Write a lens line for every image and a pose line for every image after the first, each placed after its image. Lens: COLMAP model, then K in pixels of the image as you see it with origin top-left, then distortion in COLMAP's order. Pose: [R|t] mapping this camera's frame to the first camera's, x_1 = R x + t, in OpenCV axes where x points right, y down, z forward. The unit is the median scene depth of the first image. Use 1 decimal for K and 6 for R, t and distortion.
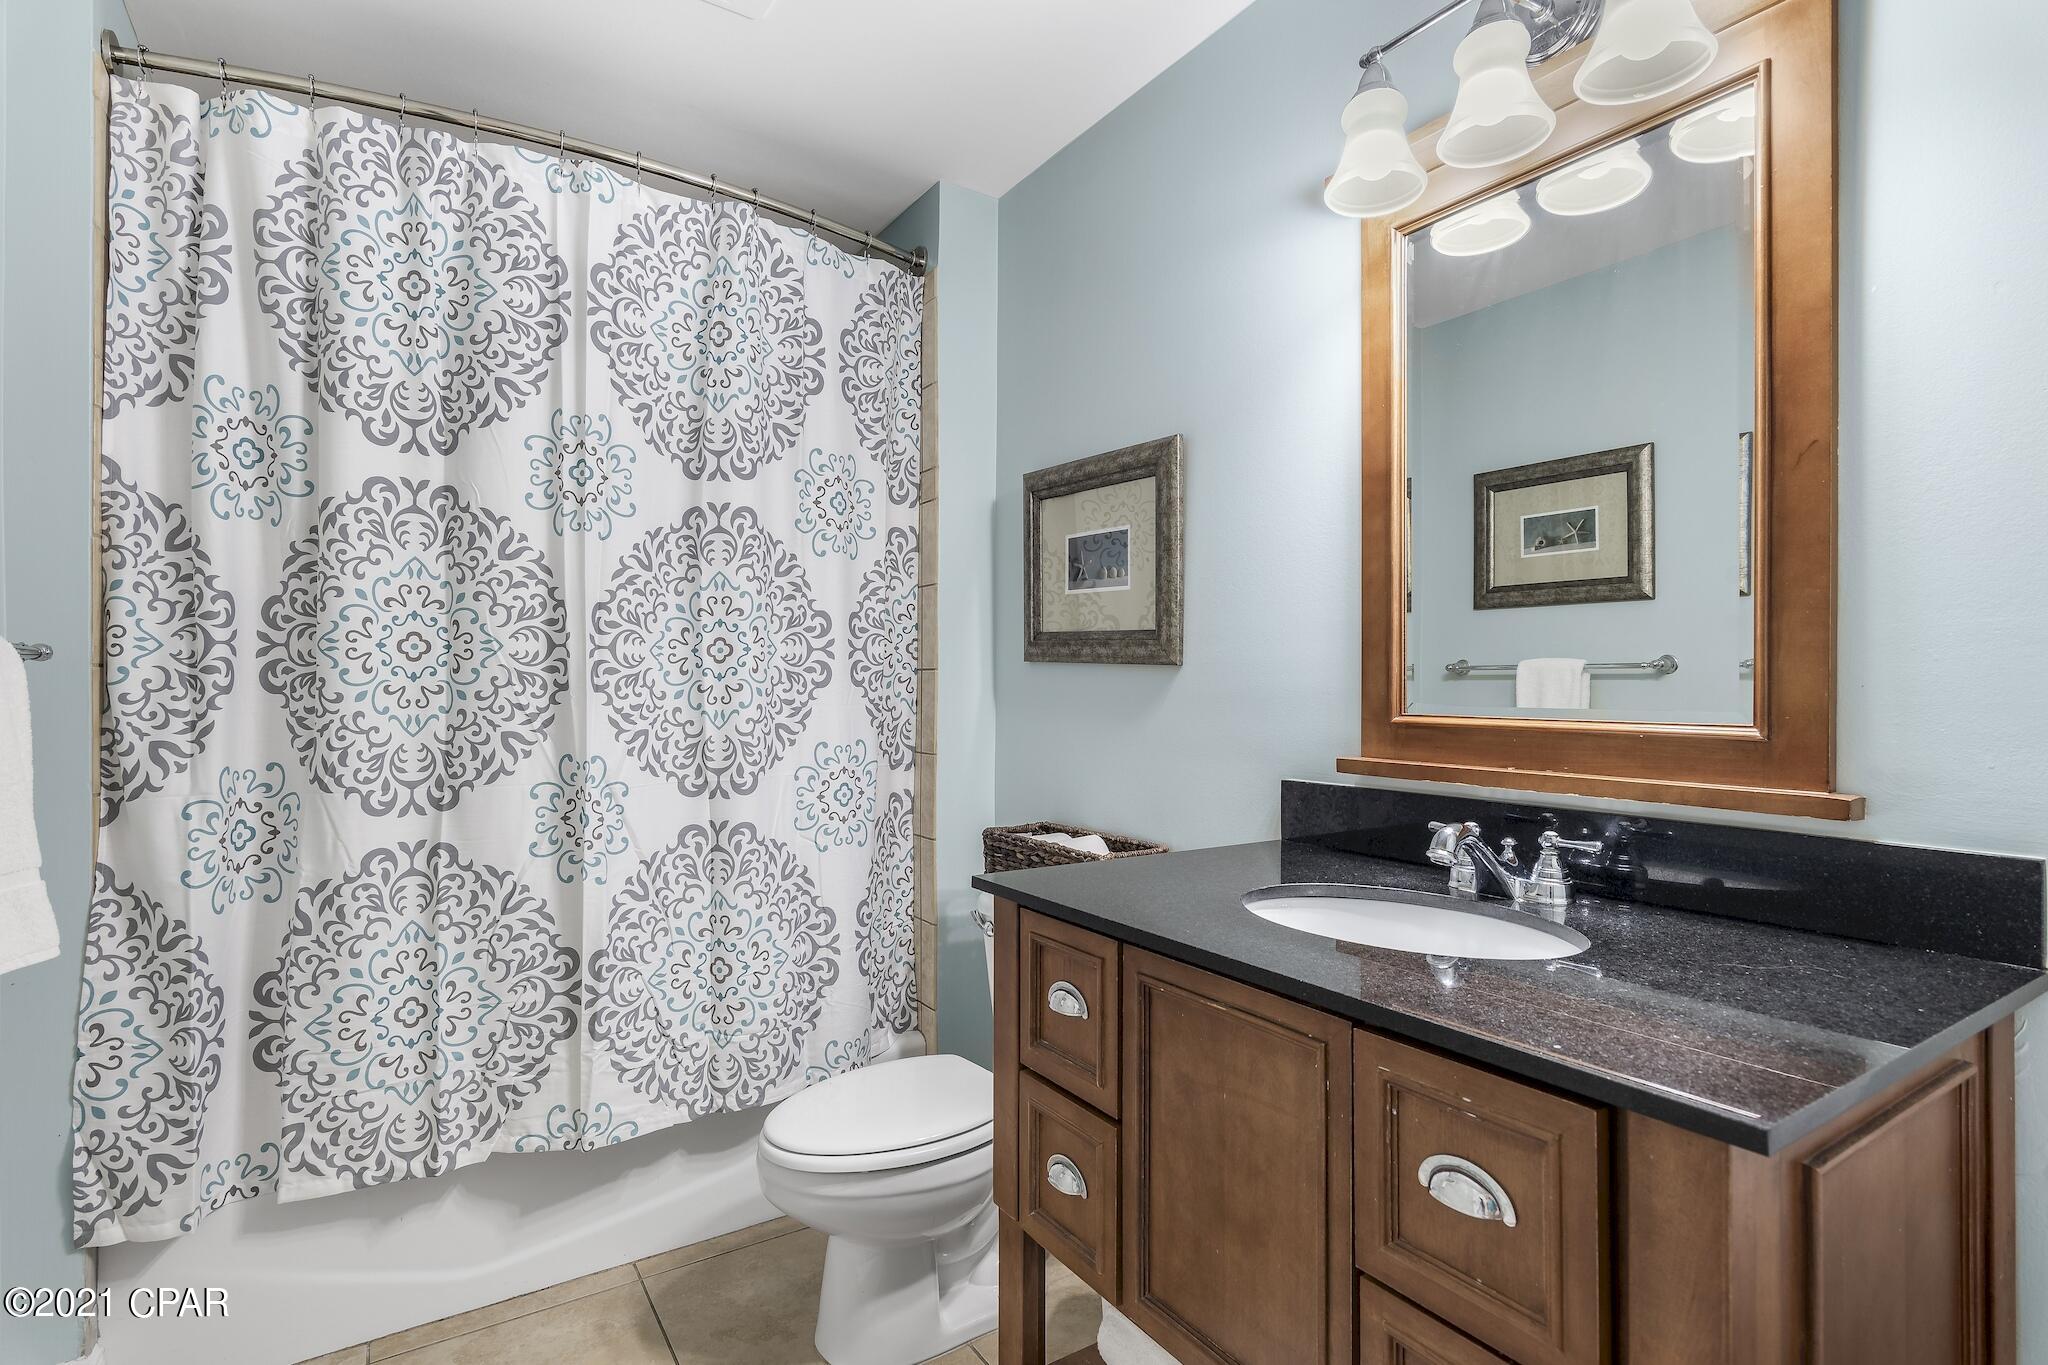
lens RADIAL K [[996.3, 0, 1034.6], [0, 996.3, 675.1], [0, 0, 1]] dist [0.000045, -0.000153]
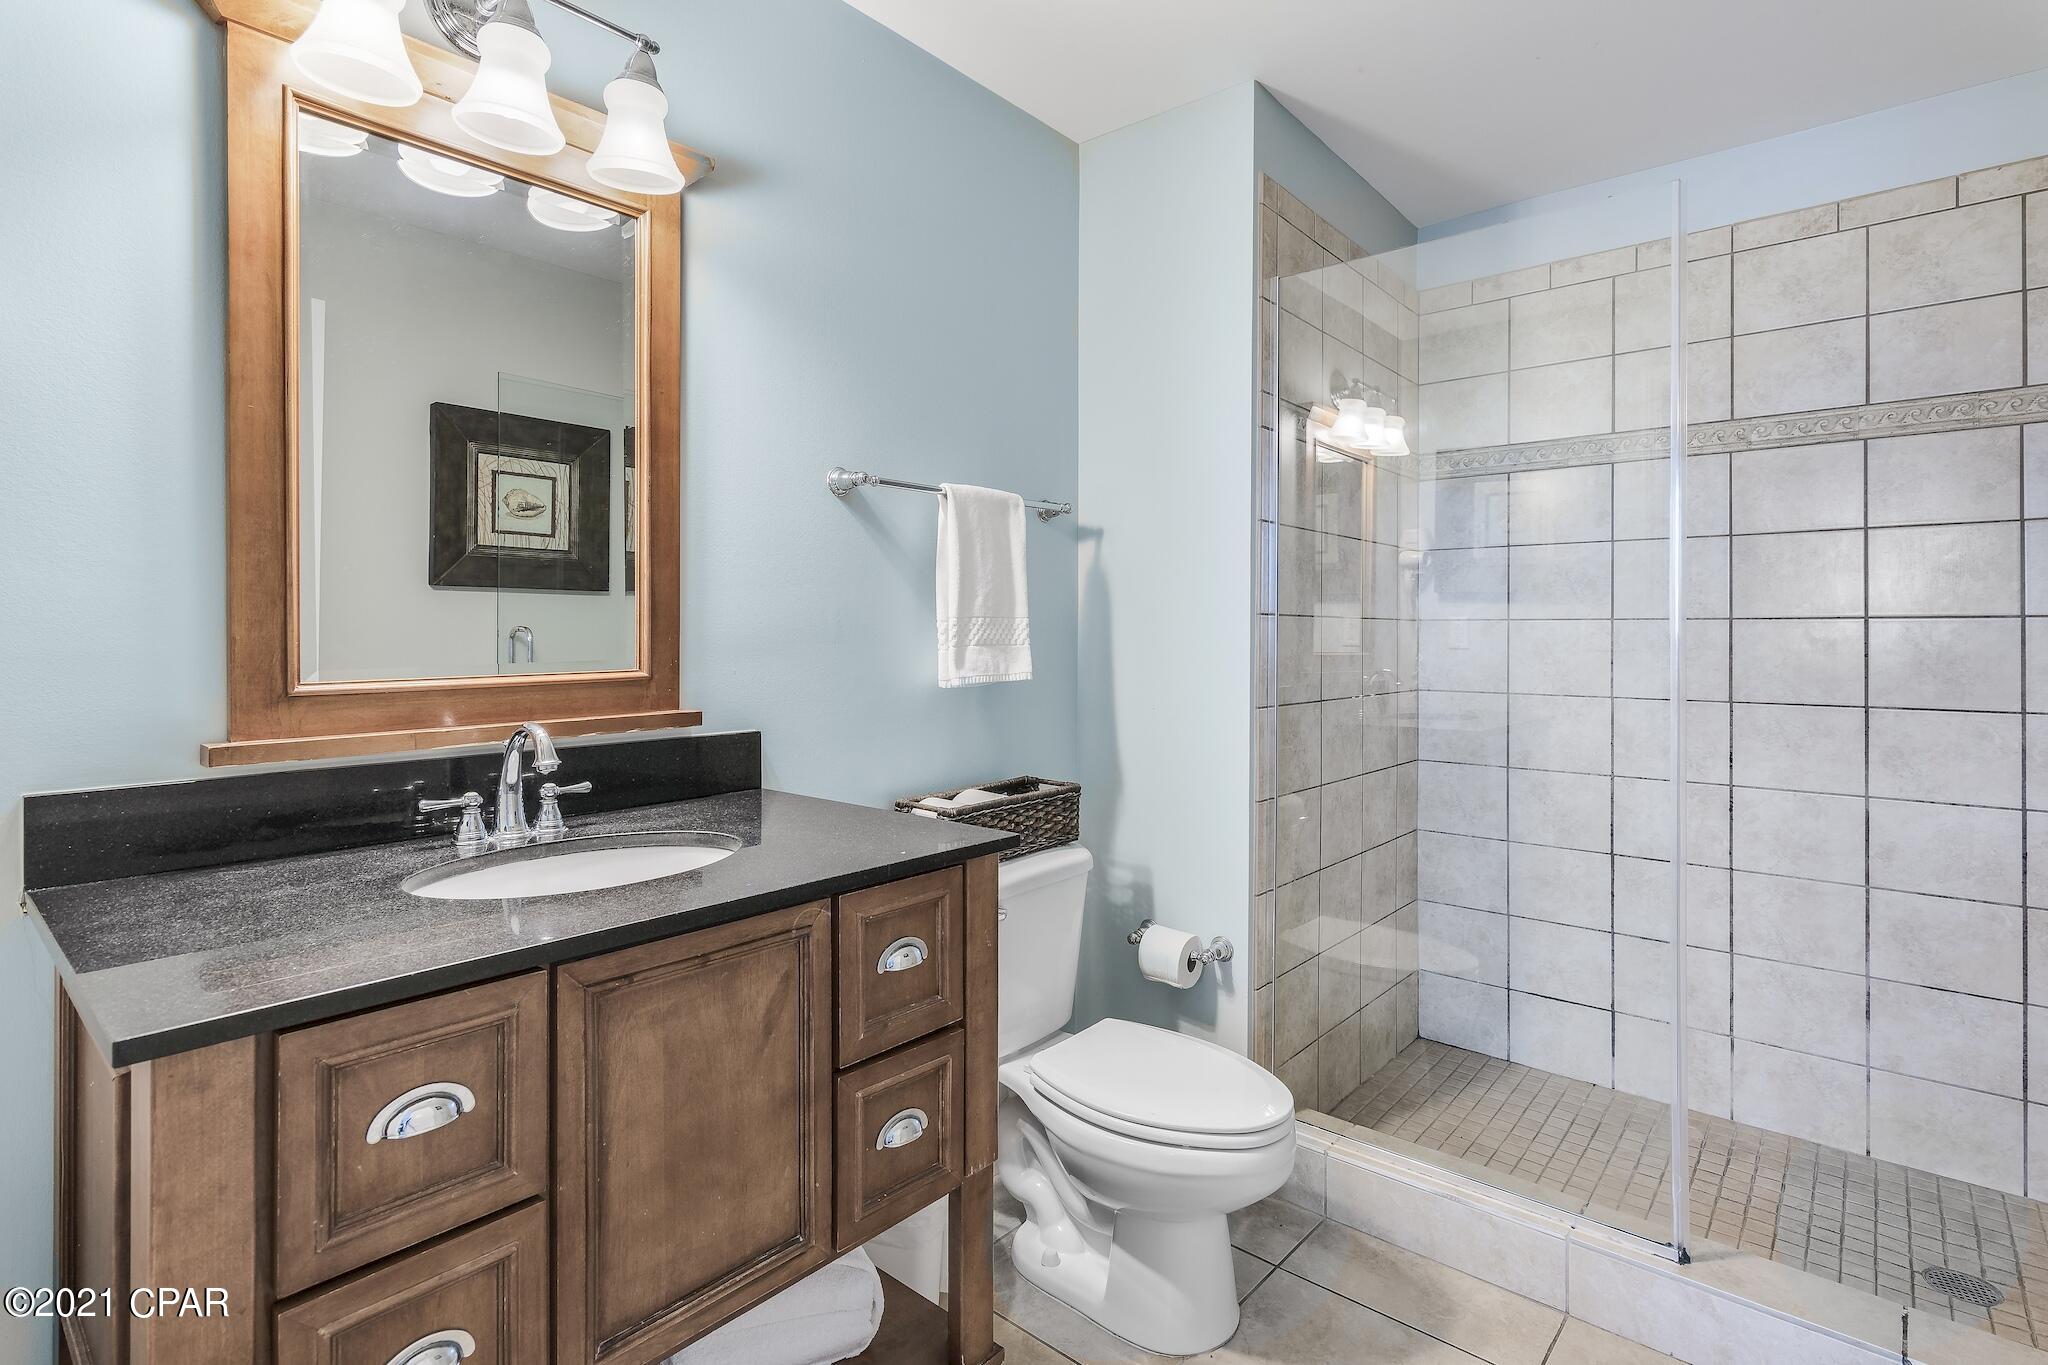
lens RADIAL K [[996.3, 0, 1034.6], [0, 996.3, 675.1], [0, 0, 1]] dist [0.000045, -0.000153]
pose [[-0.276927, -0.044215, 0.959873, -0.793597], [-0.011245, 0.999021, 0.042774, -0.006693], [-0.960825, 0.001051, -0.277154, 0.857864]]
